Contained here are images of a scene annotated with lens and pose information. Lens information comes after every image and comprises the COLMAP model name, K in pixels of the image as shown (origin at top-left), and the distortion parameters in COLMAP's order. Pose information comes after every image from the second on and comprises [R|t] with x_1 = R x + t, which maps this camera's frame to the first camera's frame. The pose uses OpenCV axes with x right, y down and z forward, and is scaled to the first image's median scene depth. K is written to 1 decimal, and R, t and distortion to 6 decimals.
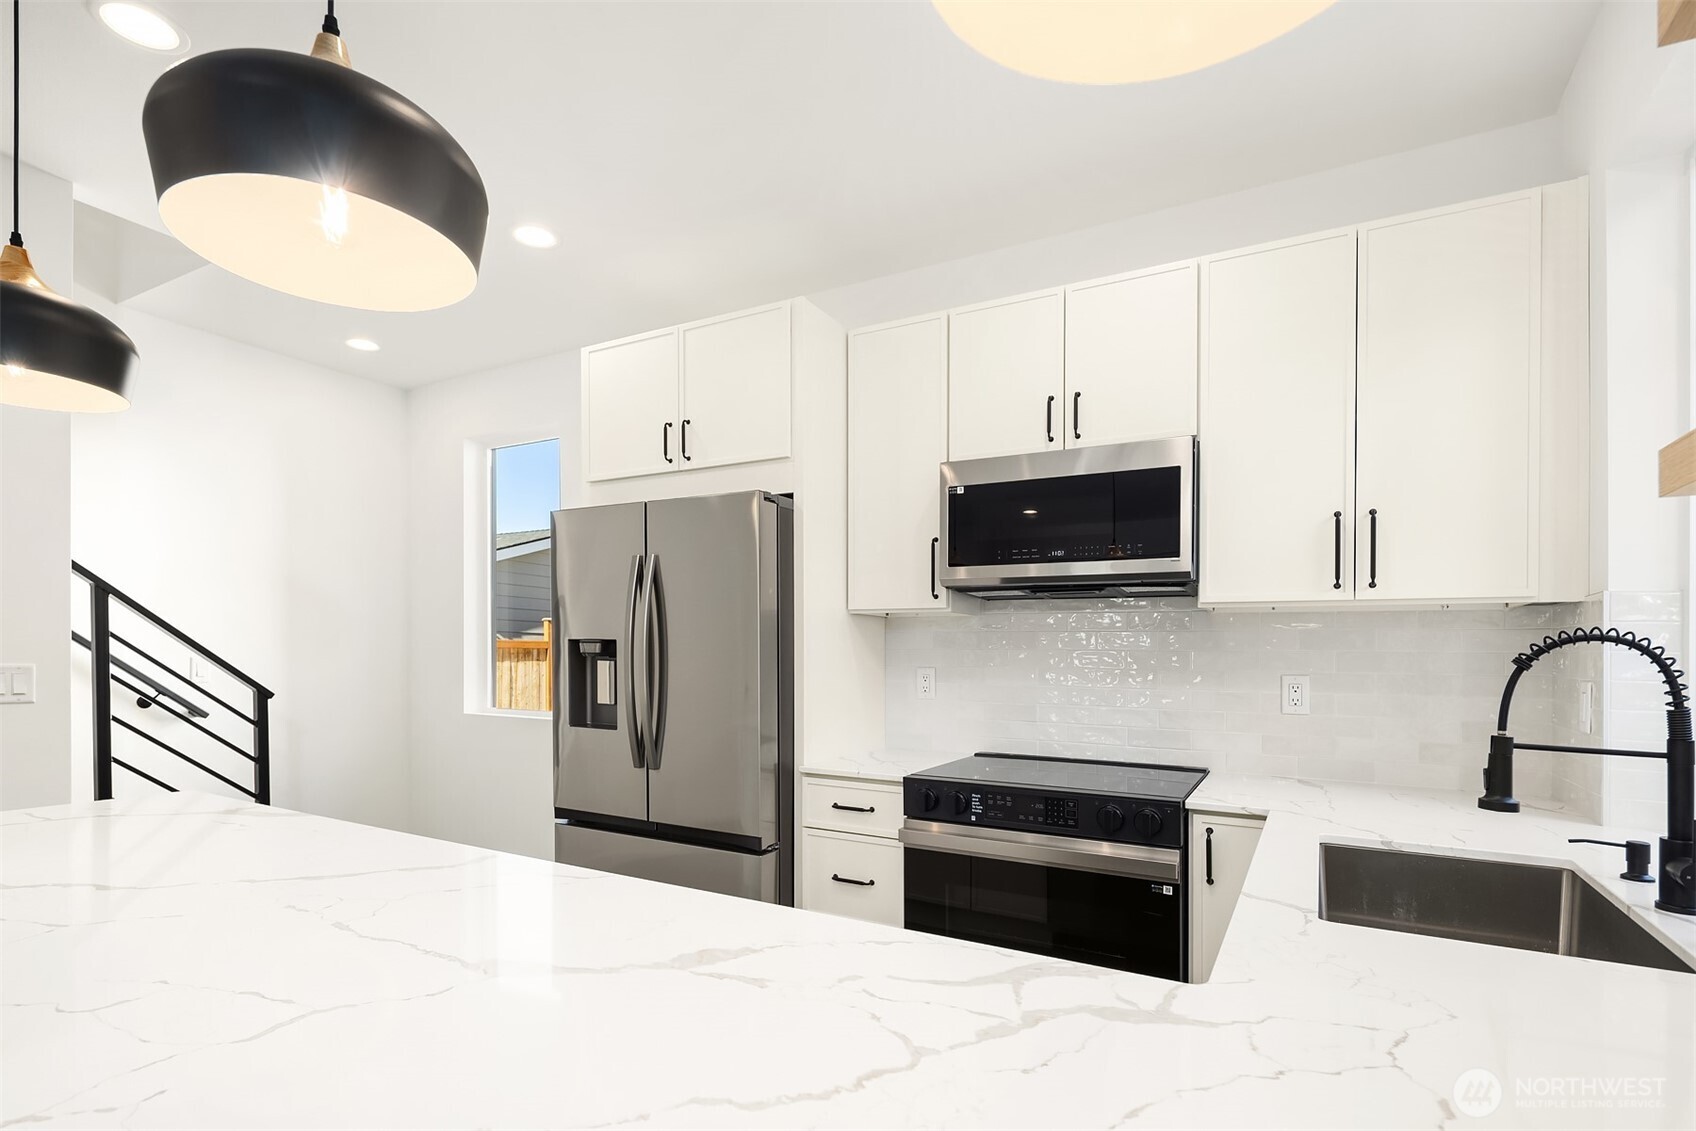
lens RADIAL K [[813.4, 0, 844.3], [0, 813.4, 661.7], [0, 0, 1]] dist [-0.001202, -0.000212]
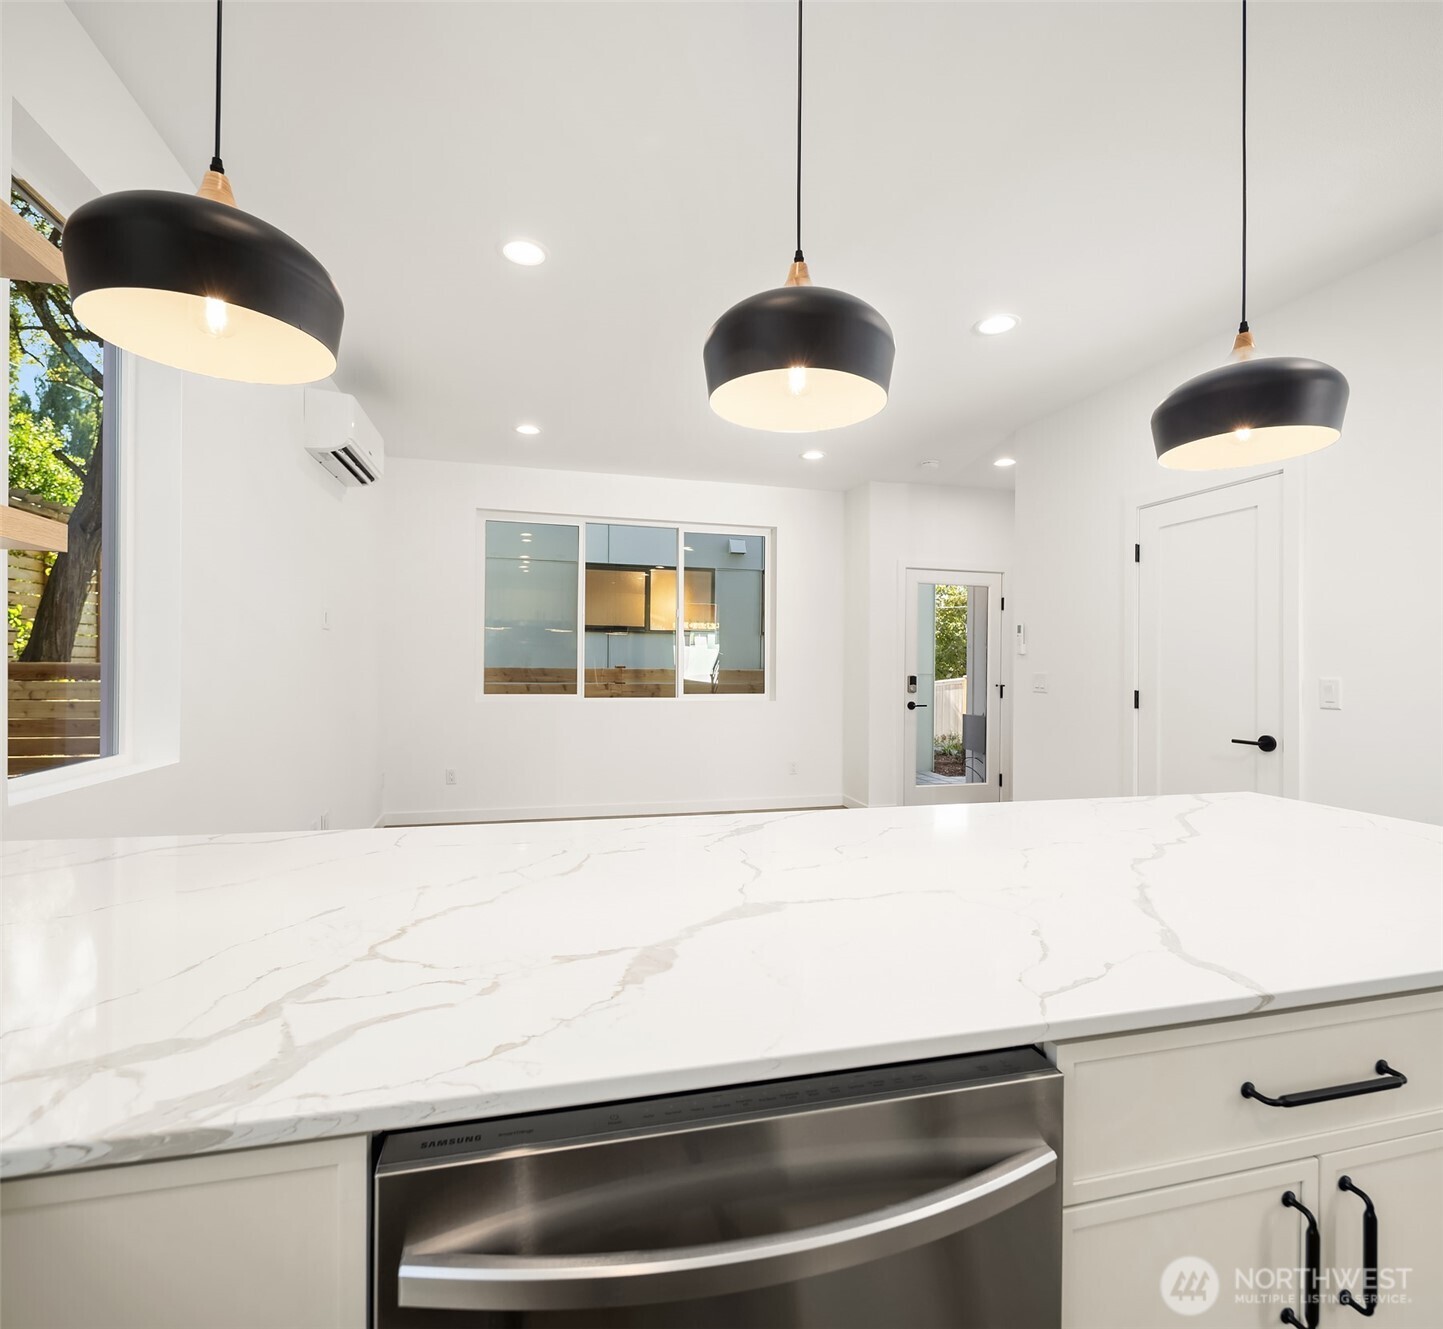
lens RADIAL K [[720.1, 0, 721.5], [0, 720.1, 664.5], [0, 0, 1]] dist [0.001735, 0.000198]
pose [[-0.719147, -0.015524, -0.694685, 0.441225], [-0.021556, 0.999768, -0.000026, 0.005917], [0.694524, 0.014956, -0.719314, 1.962100]]
